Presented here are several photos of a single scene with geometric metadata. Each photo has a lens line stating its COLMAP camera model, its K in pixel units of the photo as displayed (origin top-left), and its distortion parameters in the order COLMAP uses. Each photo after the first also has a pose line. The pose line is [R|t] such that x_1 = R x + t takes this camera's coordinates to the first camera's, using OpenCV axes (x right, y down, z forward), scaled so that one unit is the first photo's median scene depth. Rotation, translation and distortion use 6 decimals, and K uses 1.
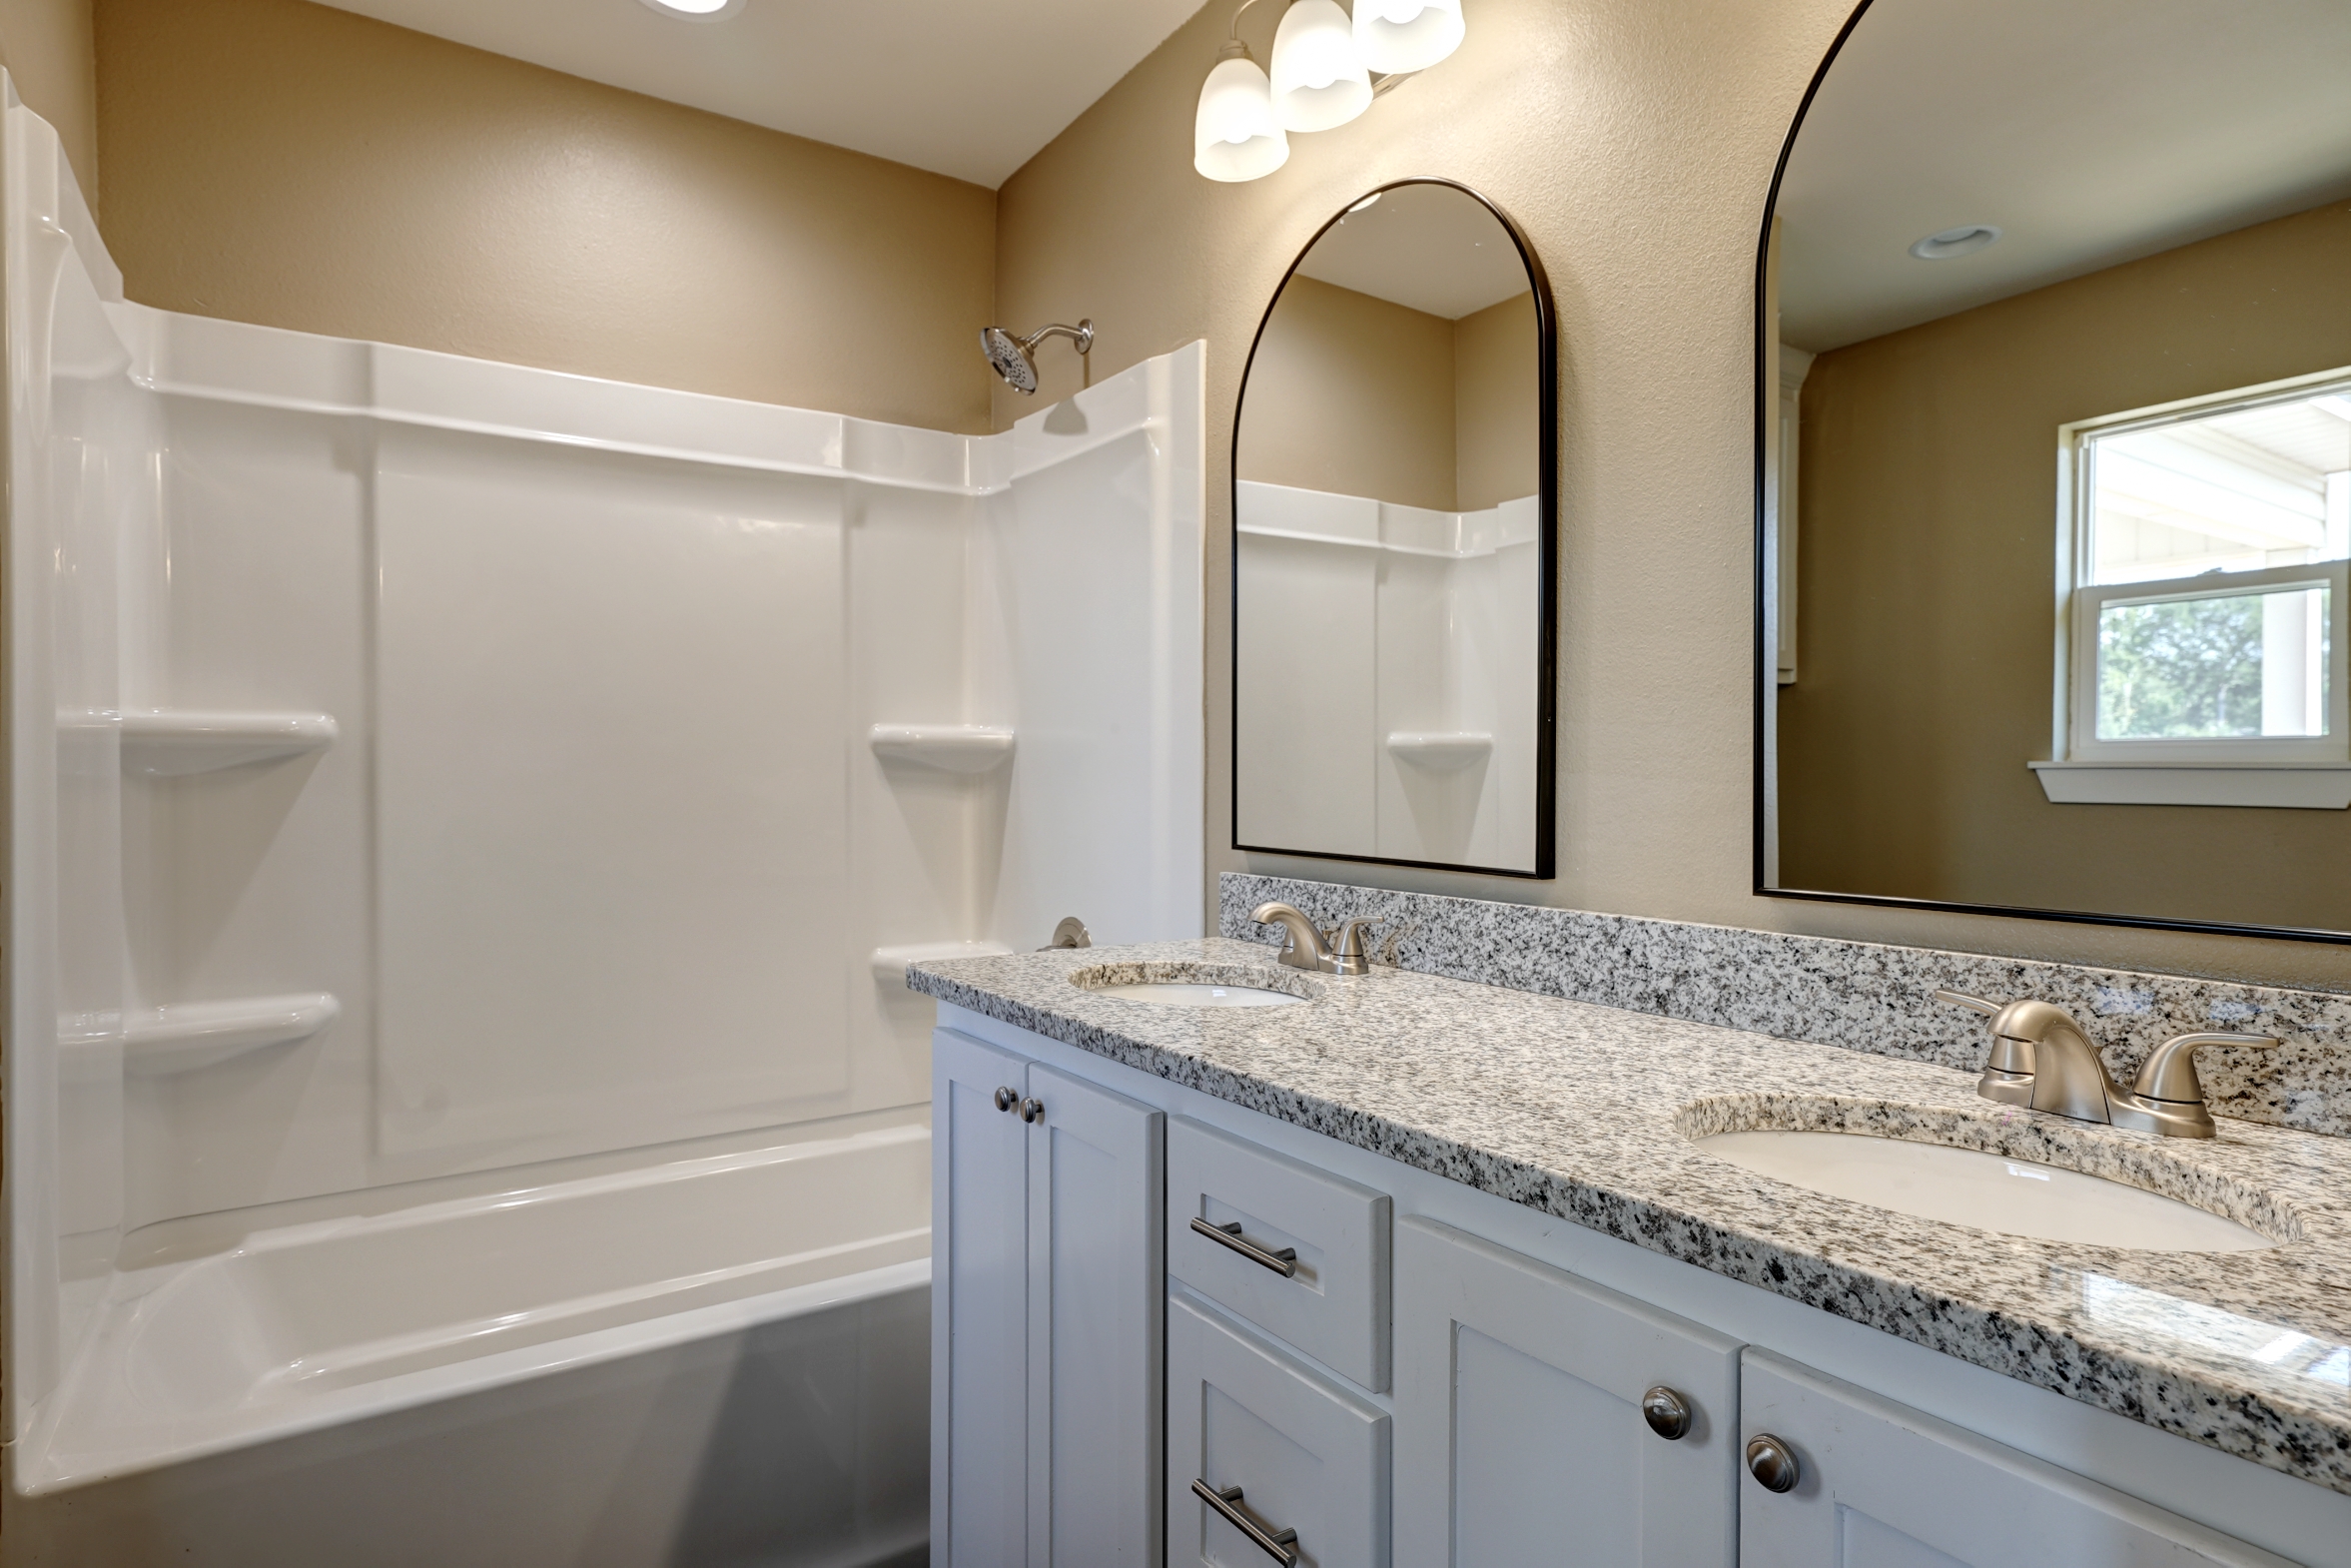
lens RADIAL K [[1267.5, 0, 1178.5], [0, 1267.5, 778.3], [0, 0, 1]] dist [-0.004989, 0.000227]
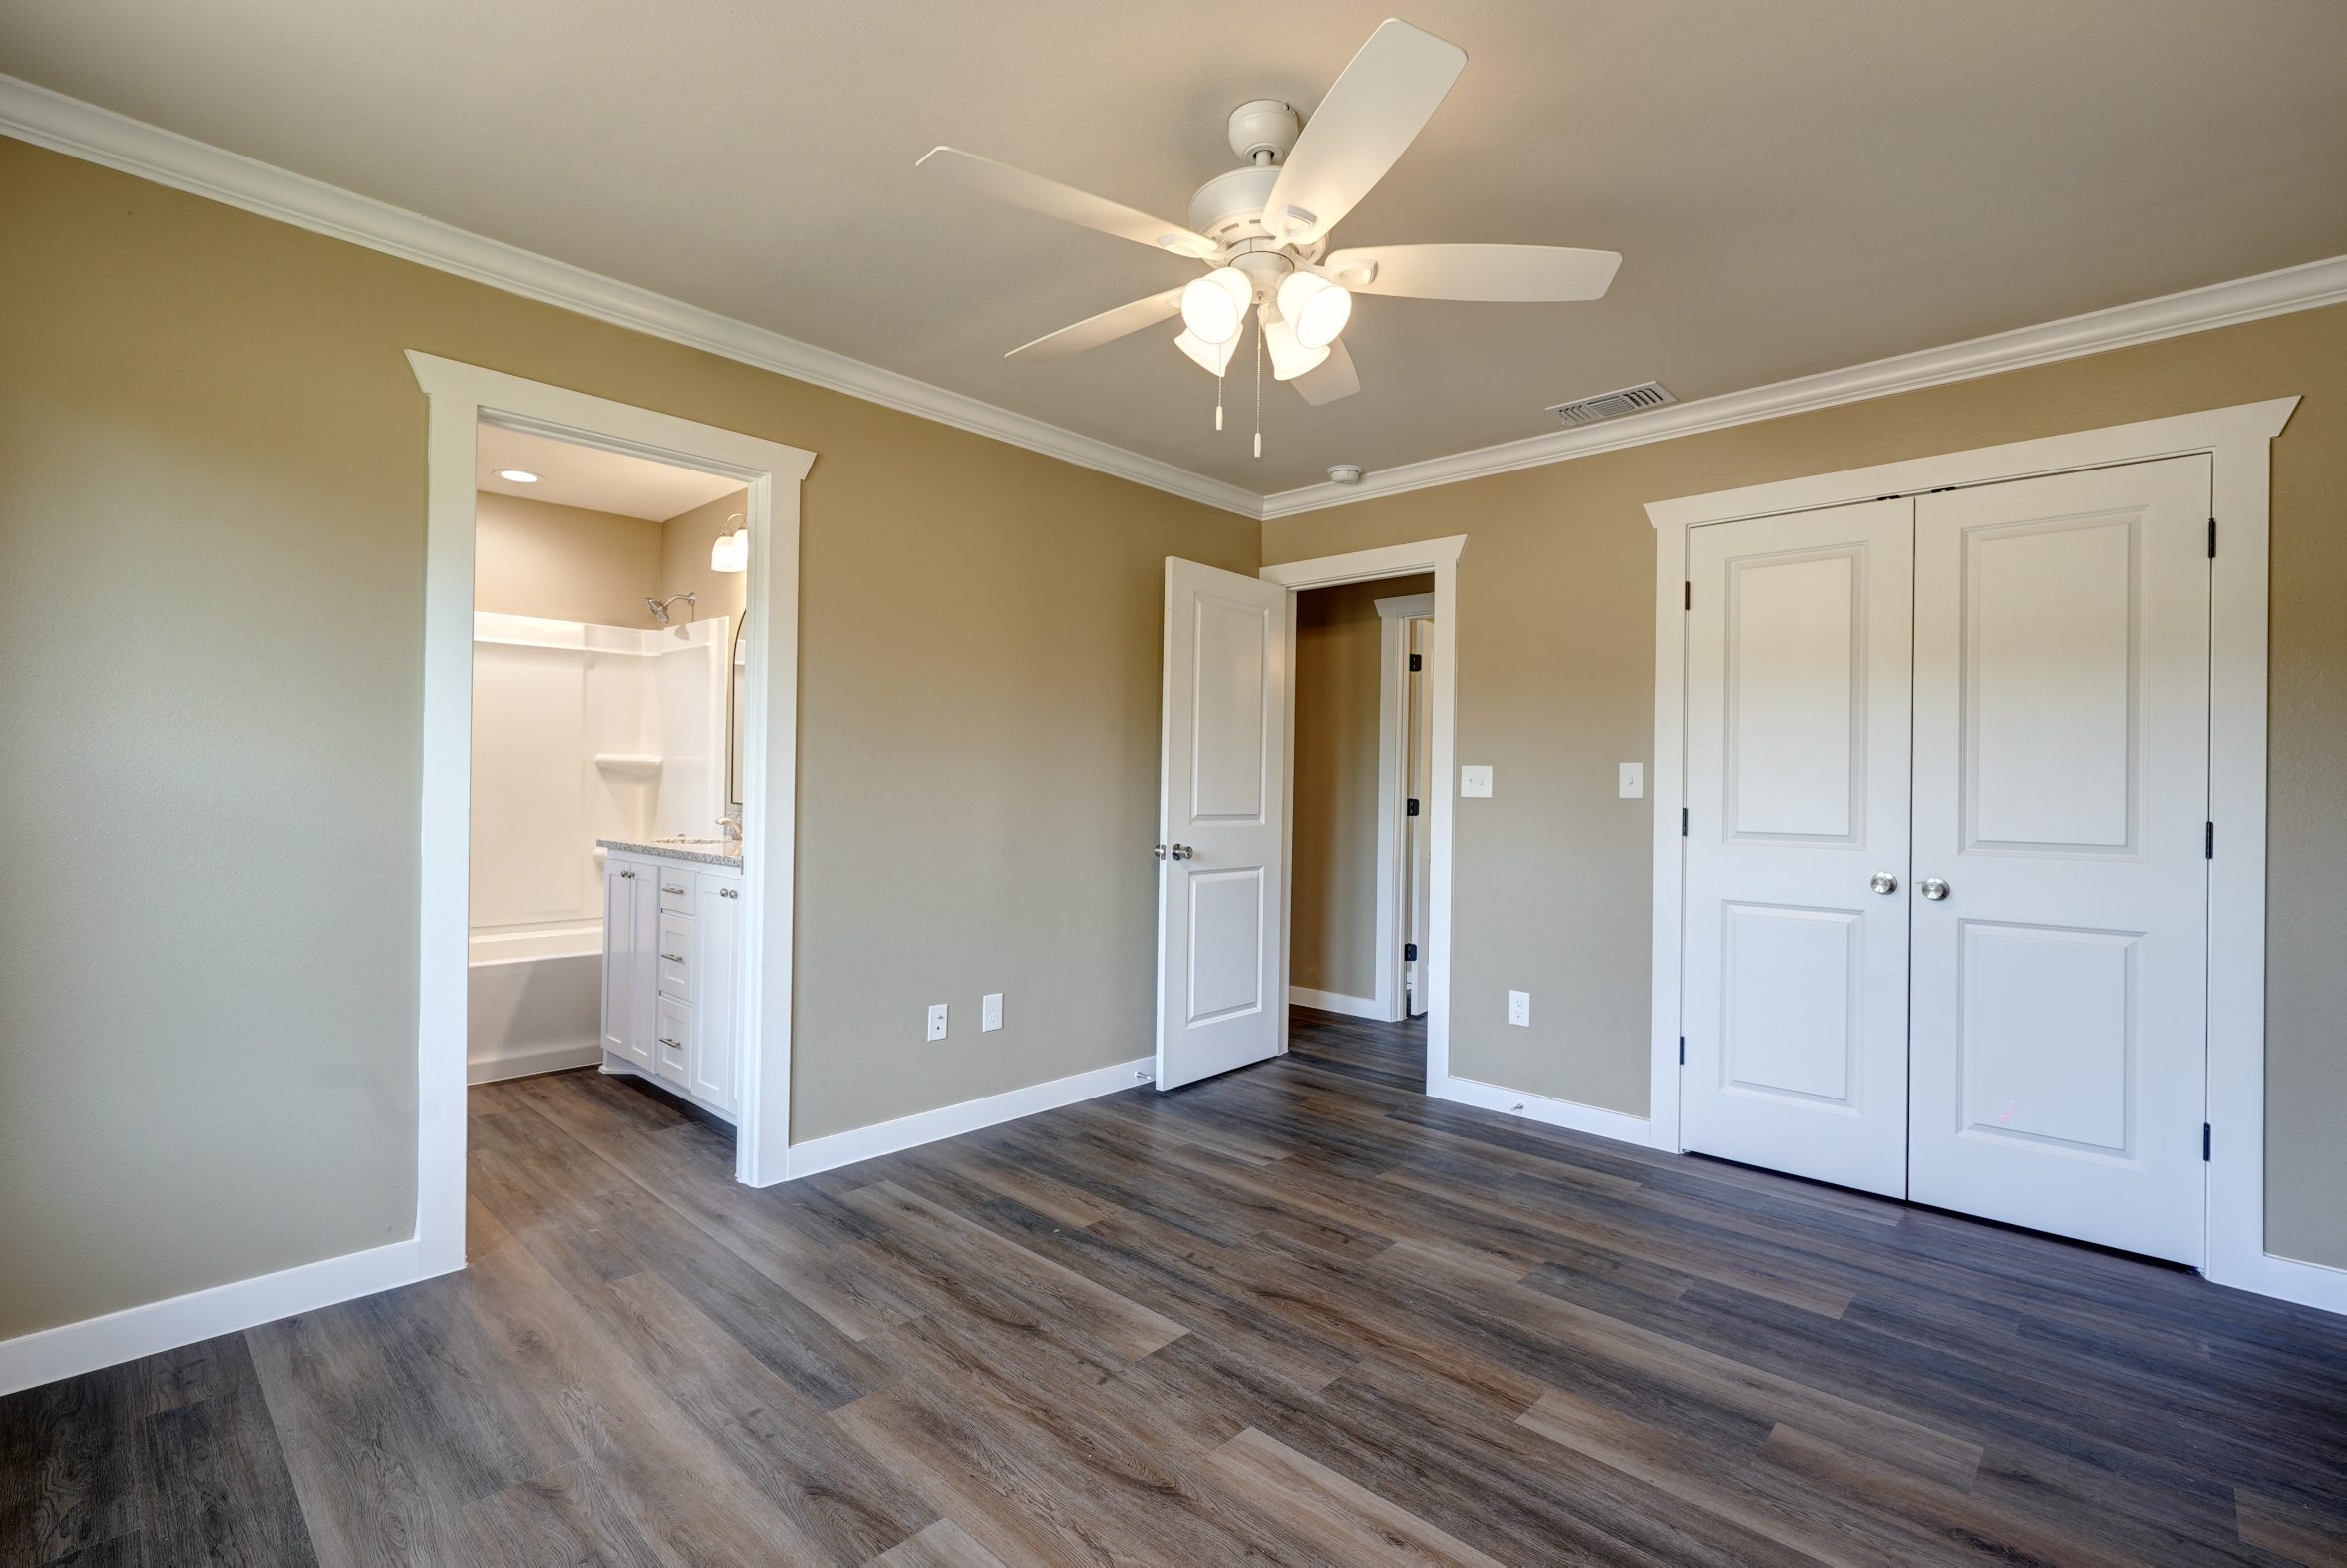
lens RADIAL K [[1041.5, 0, 1171.8], [0, 1041.5, 777.0], [0, 0, 1]] dist [-0.008087, 0.001751]
pose [[0.973958, 0.020662, 0.225786, 0.393188], [-0.017601, 0.999724, -0.015562, 0.013105], [-0.226046, 0.011183, 0.974053, -1.202415]]
